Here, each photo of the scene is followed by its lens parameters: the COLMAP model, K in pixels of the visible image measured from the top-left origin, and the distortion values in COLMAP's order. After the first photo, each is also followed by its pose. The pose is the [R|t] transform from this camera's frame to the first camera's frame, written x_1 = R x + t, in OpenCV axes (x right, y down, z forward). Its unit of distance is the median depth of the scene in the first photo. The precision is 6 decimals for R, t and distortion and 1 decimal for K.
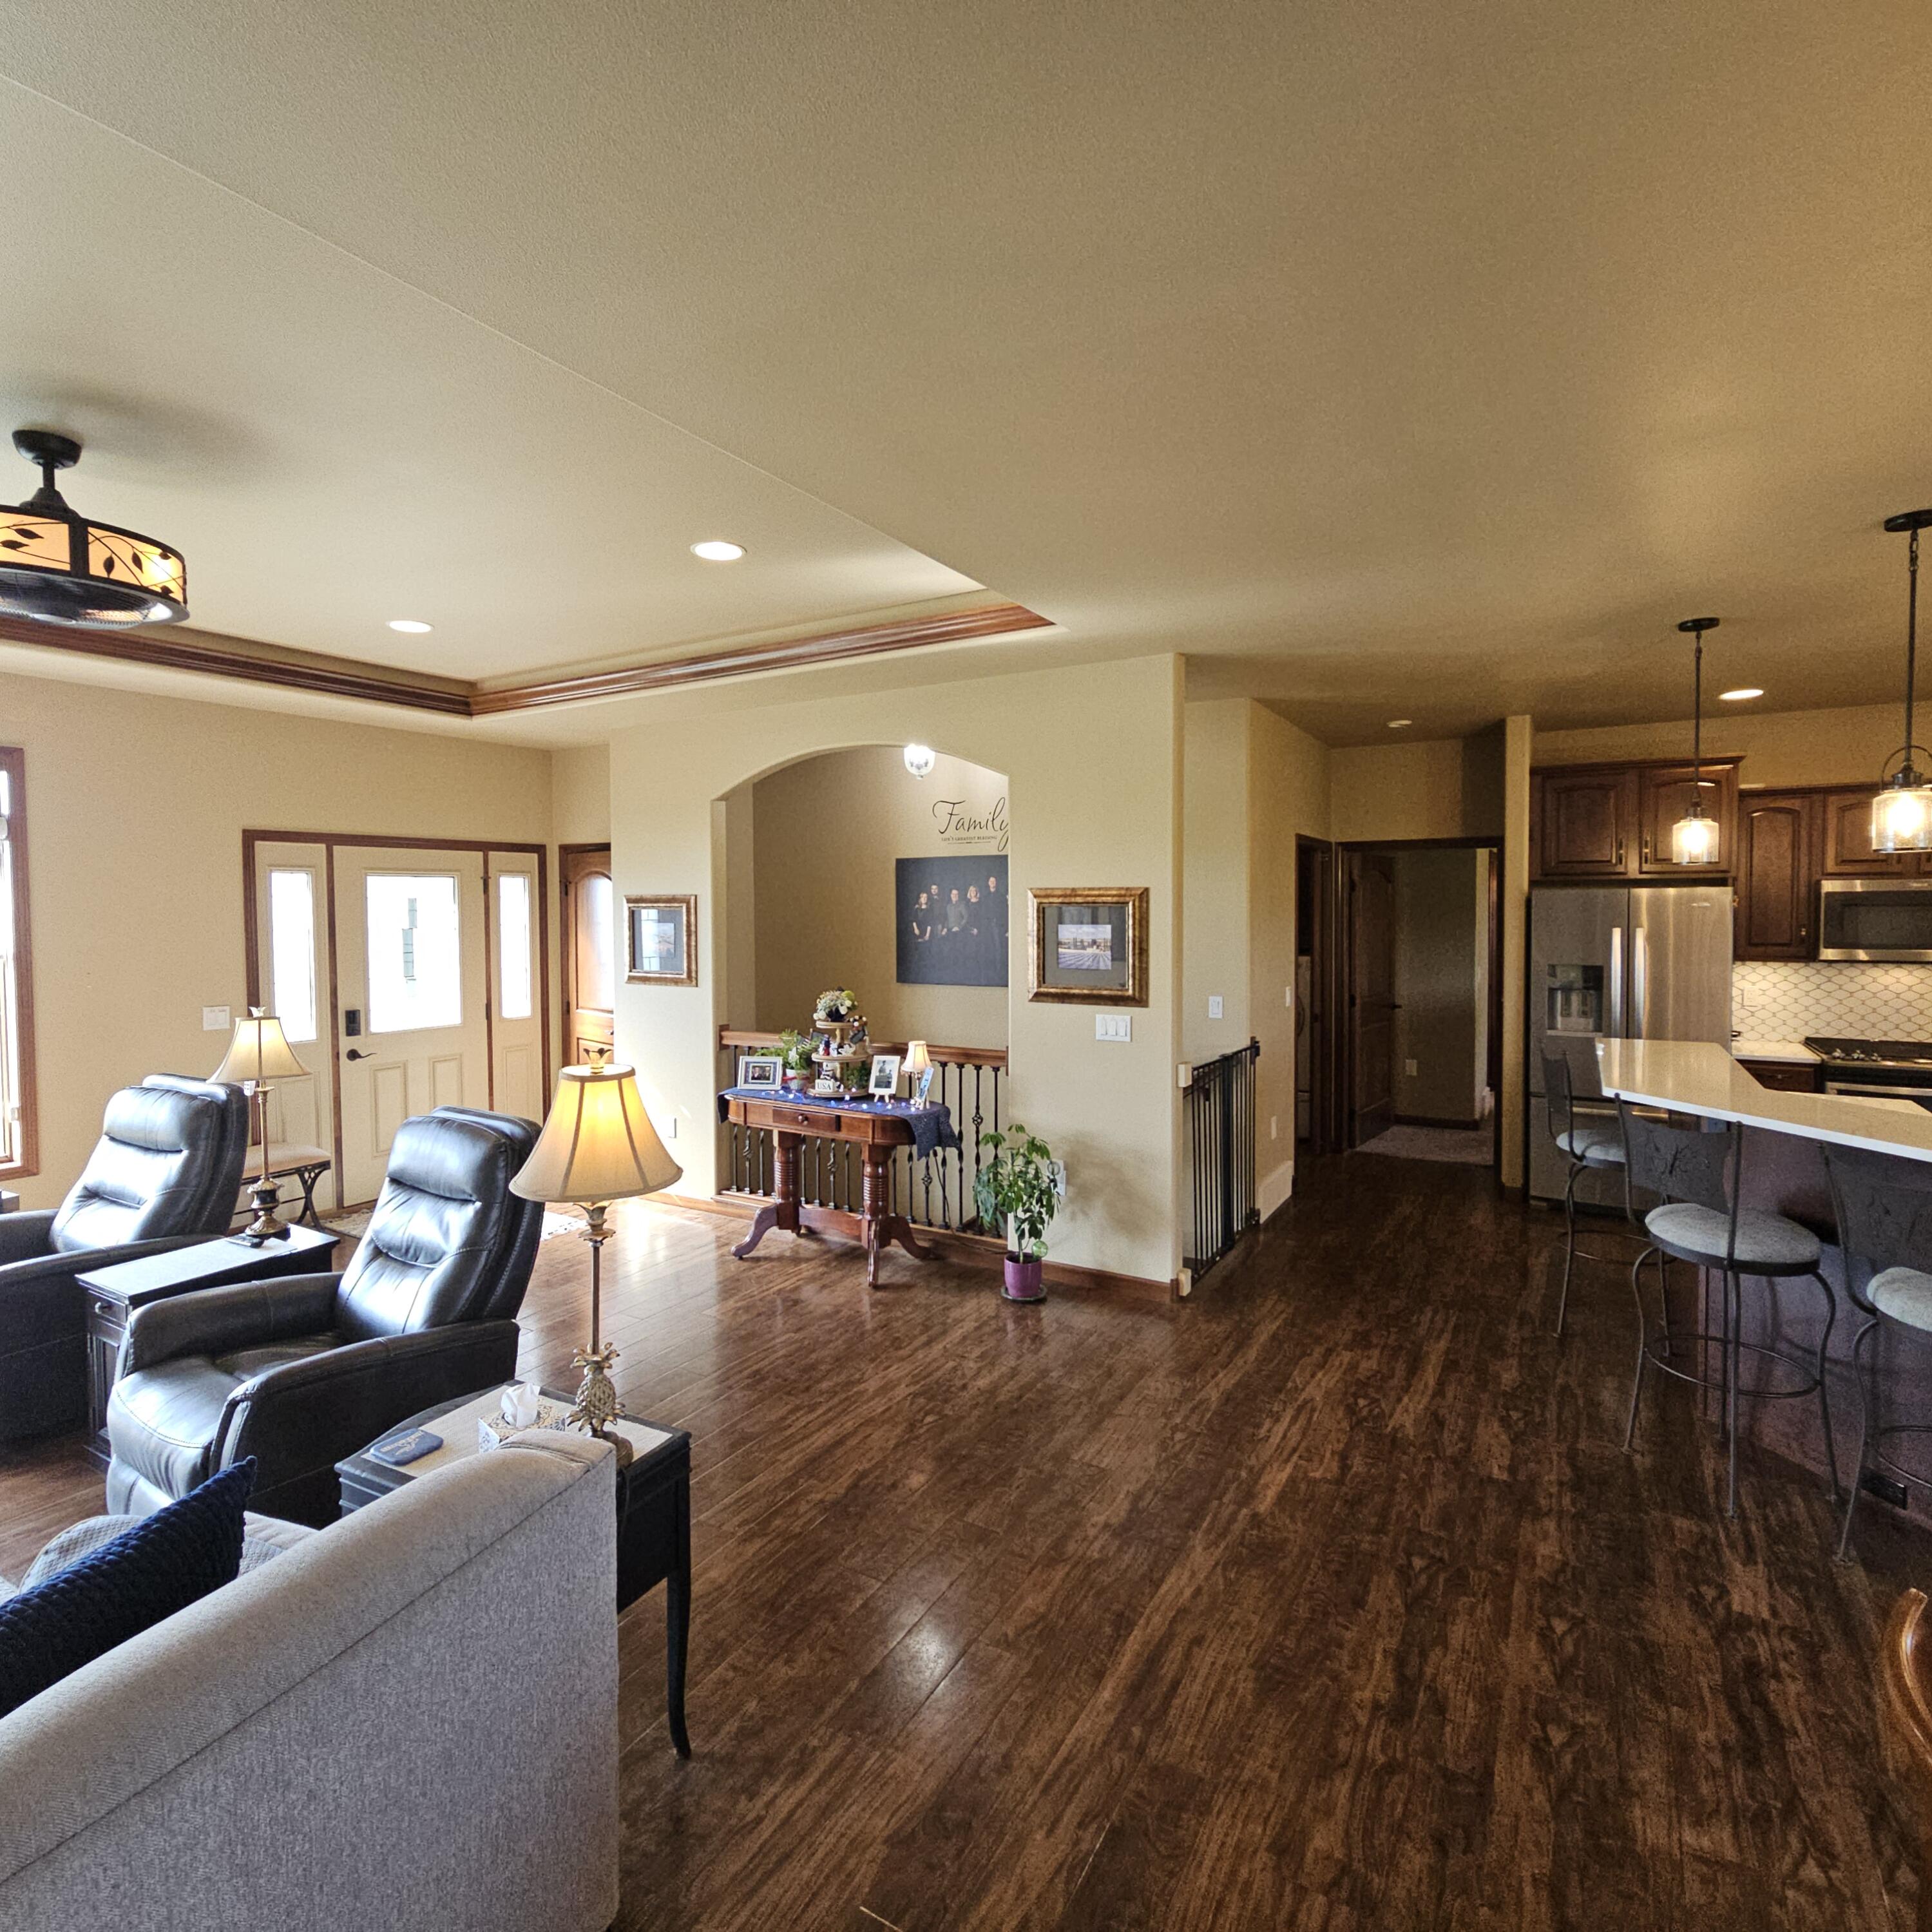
lens RADIAL K [[1046.2, 0, 962.9], [0, 1046.2, 940.0], [0, 0, 1]] dist [0.000298, -0.000473]
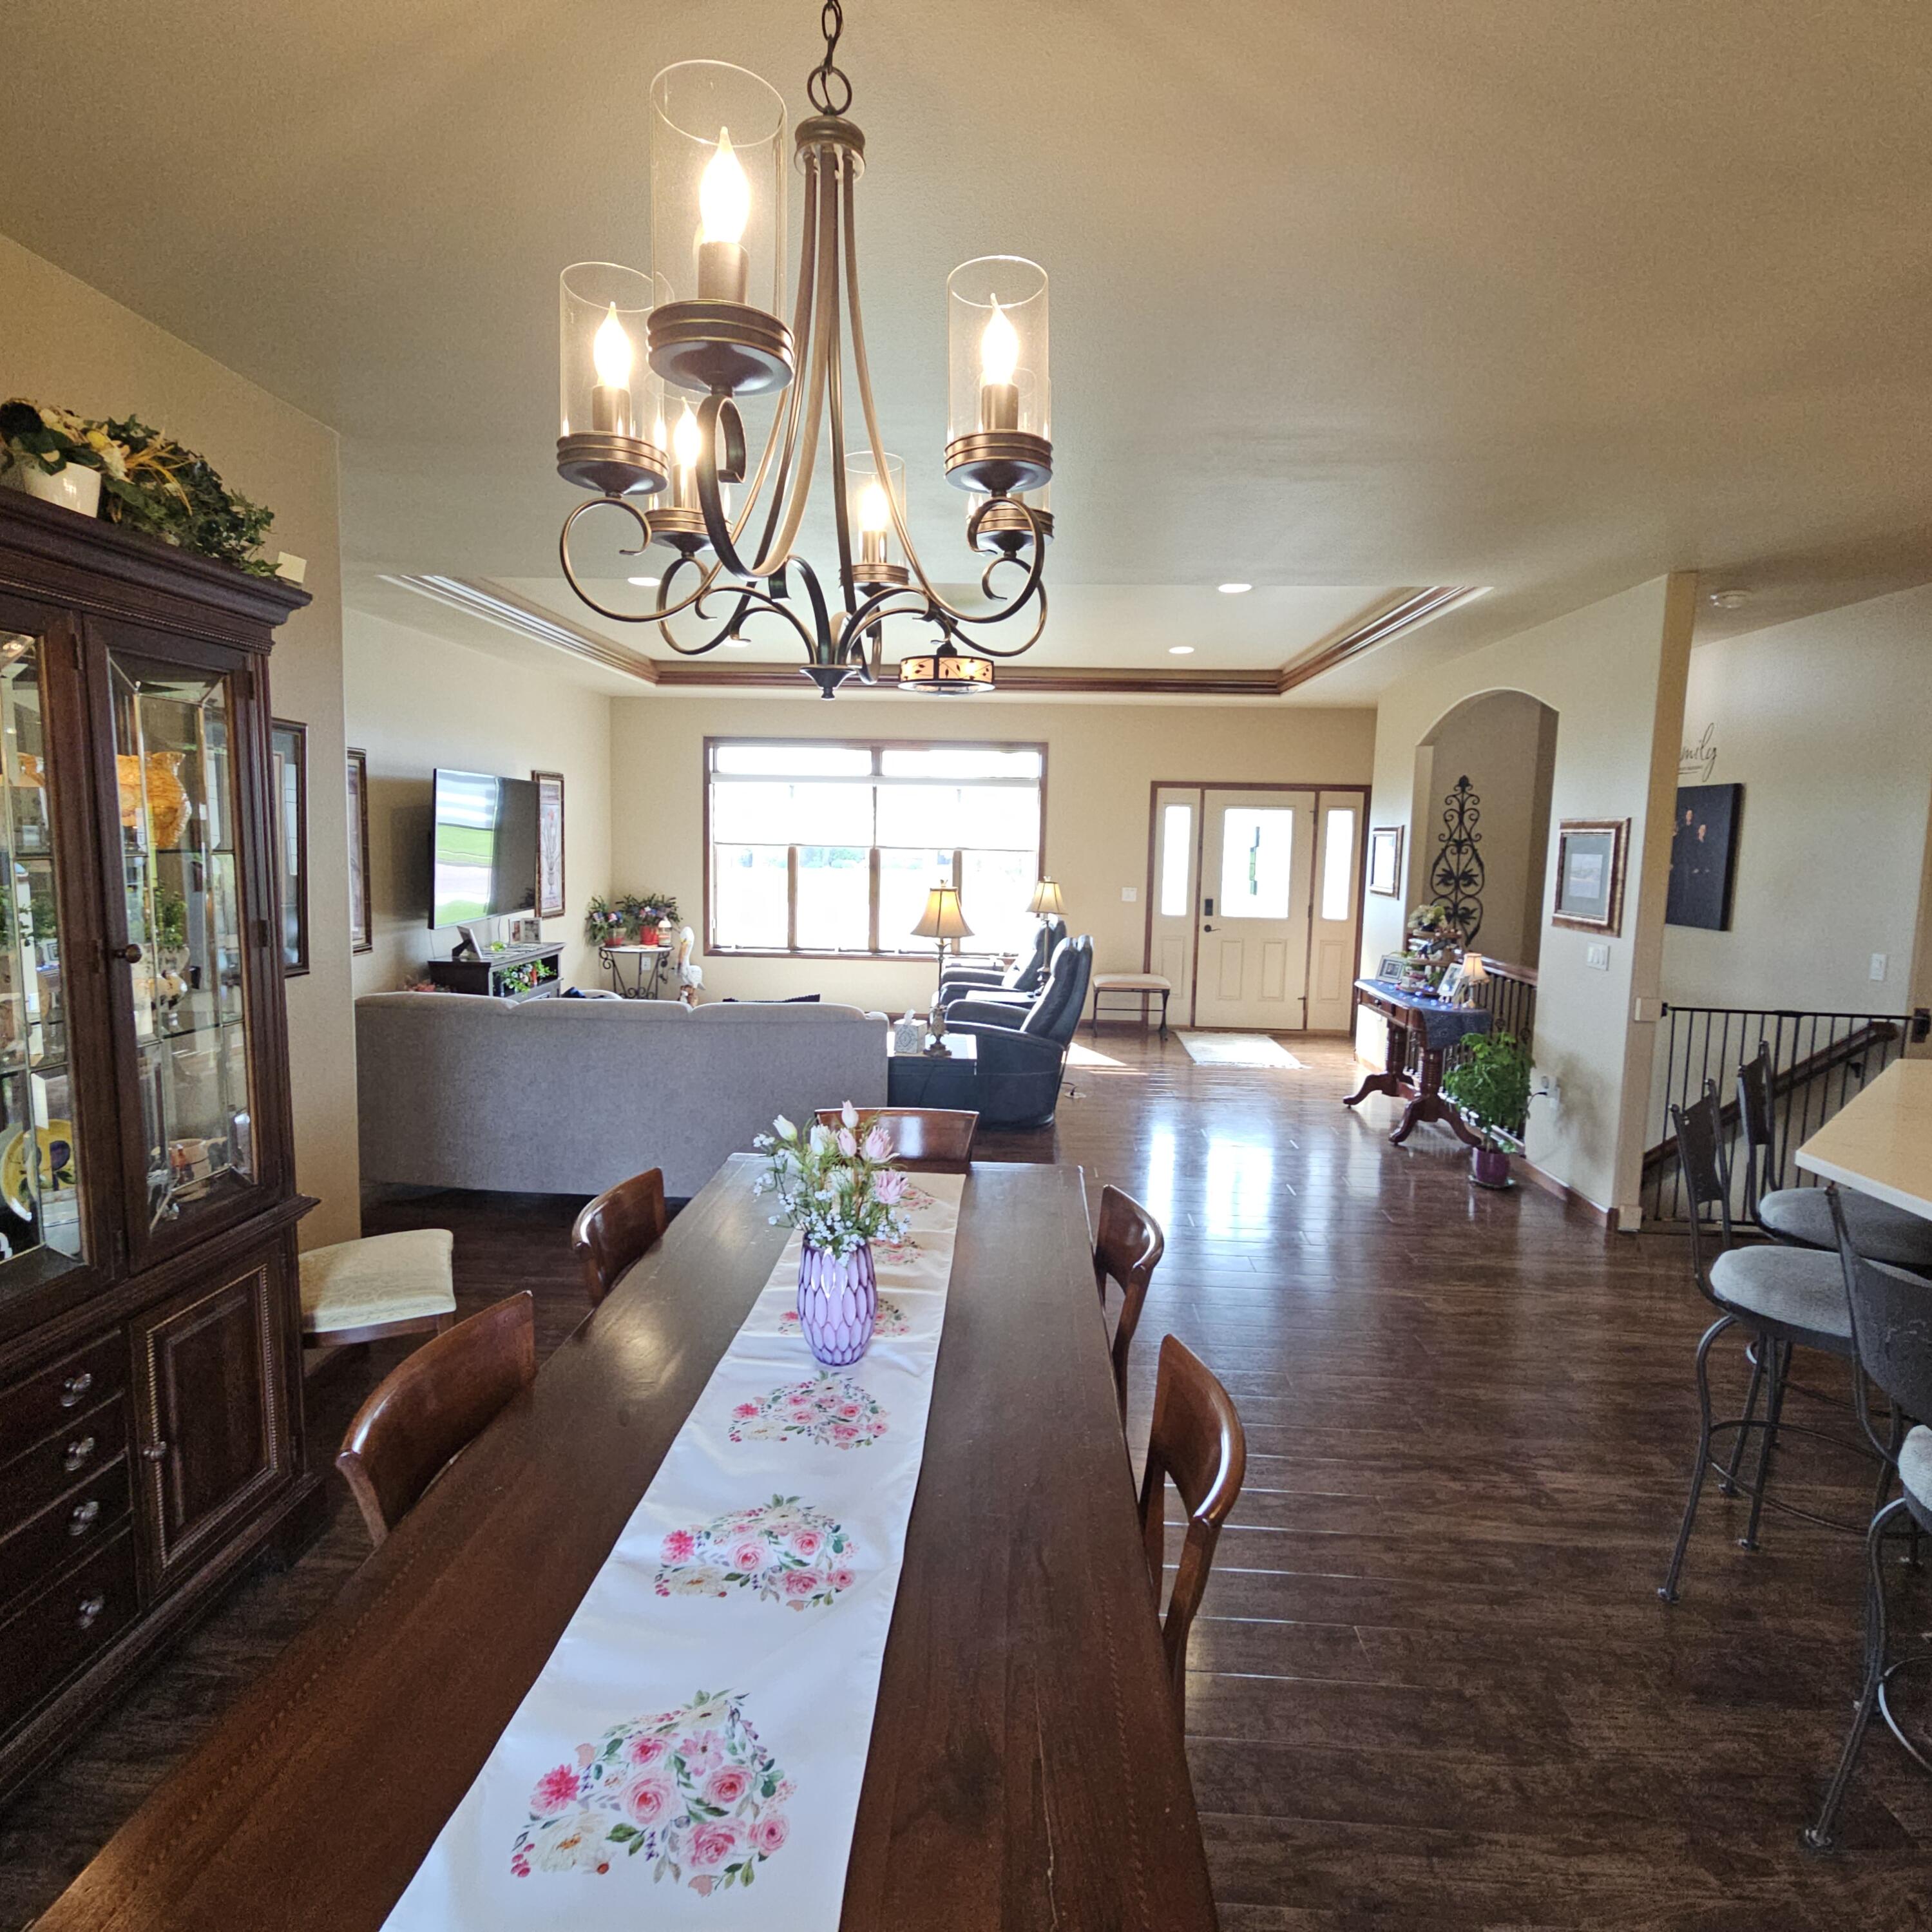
lens RADIAL K [[1046.2, 0, 962.9], [0, 1046.2, 940.0], [0, 0, 1]] dist [0.000298, -0.000473]
pose [[0.464413, 0.106767, -0.879159, 0.627813], [-0.055272, 0.994265, 0.091549, 0.007589], [0.883892, 0.006077, 0.467651, -0.023317]]
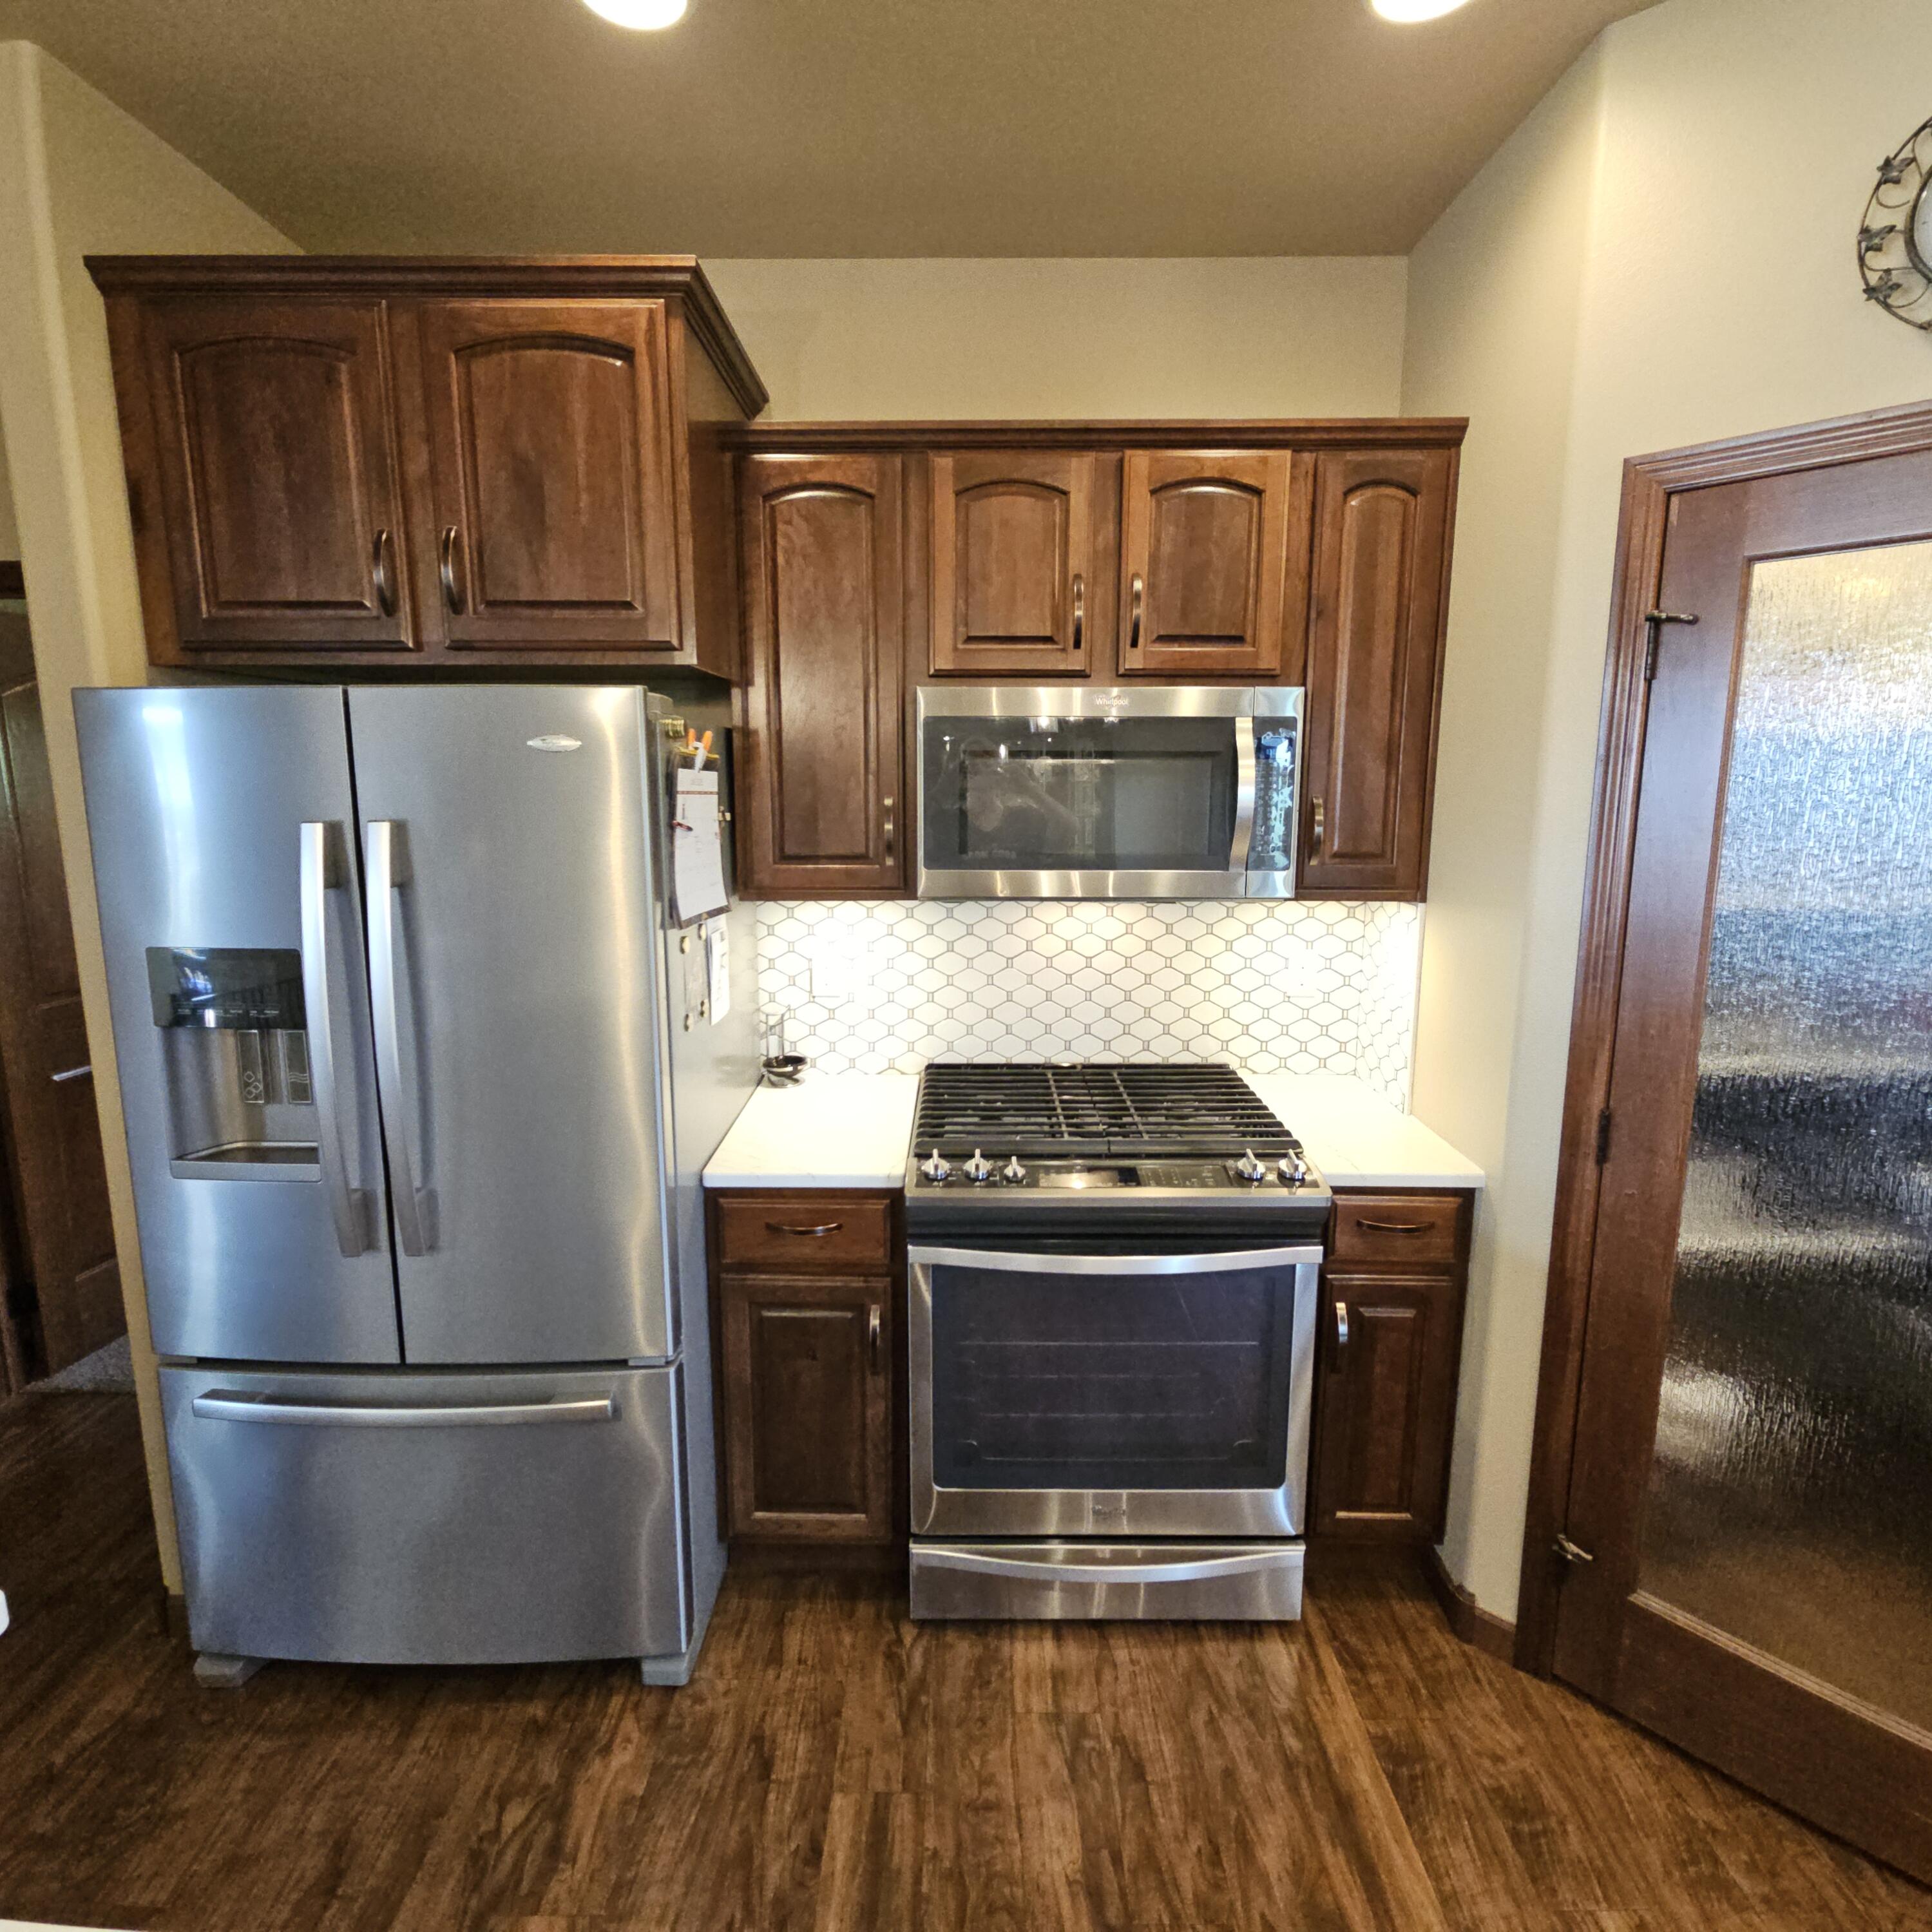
lens RADIAL K [[1036.7, 0, 961.8], [0, 1036.7, 937.8], [0, 0, 1]] dist [0.001511, -0.000975]
pose [[0.859891, -0.074114, 0.505069, 0.639063], [0.010482, 0.991759, 0.127685, -0.015377], [-0.510370, -0.104501, 0.853582, 0.665746]]
